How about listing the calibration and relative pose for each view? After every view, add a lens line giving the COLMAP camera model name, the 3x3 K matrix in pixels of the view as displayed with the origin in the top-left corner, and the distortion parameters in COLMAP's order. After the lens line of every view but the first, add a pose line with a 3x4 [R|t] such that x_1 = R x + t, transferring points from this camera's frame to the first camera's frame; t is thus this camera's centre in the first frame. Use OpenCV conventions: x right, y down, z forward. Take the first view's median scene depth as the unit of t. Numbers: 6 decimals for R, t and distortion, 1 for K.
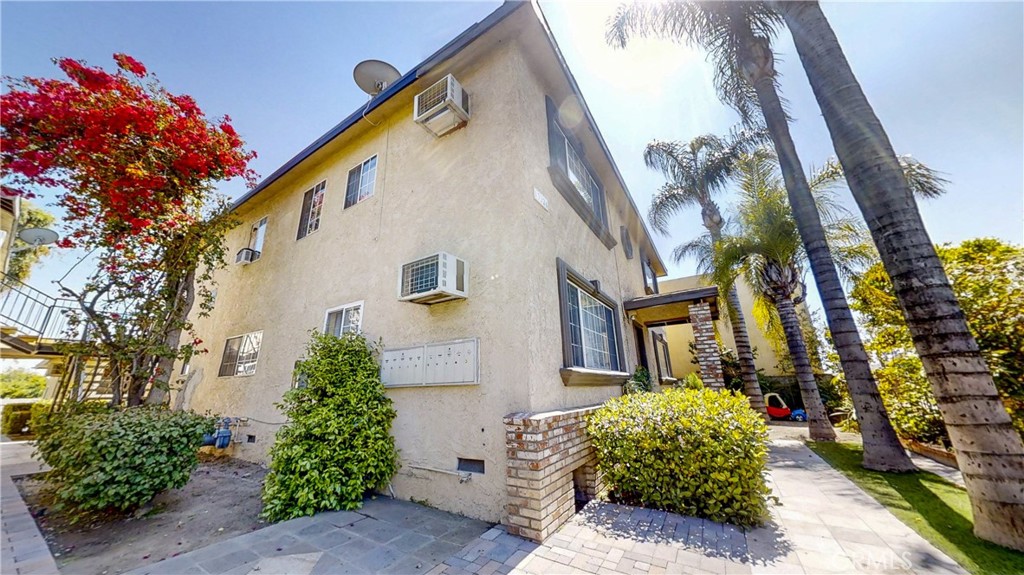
lens RADIAL K [[323.5, 0, 510.6], [0, 323.5, 290.6], [0, 0, 1]] dist [0.000891, 0.000042]
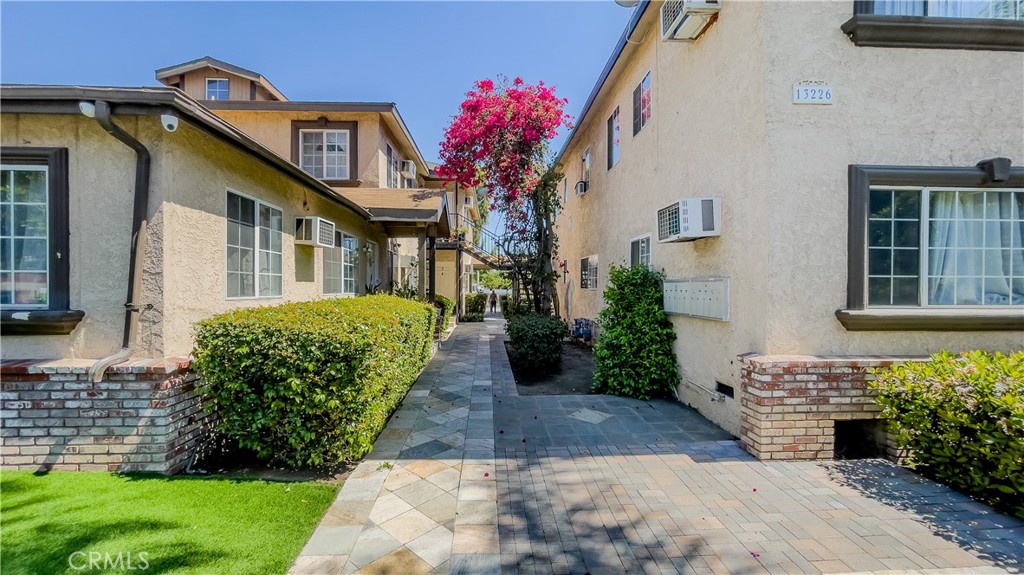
lens RADIAL K [[431.8, 0, 512.0], [0, 431.8, 287.5], [0, 0, 1]] dist [0.001012, 0.000134]
pose [[0.575866, 0.031898, -0.816922, 0.540814], [0.221850, 0.955648, 0.193701, -0.205793], [0.786868, -0.292780, 0.543248, -0.237692]]
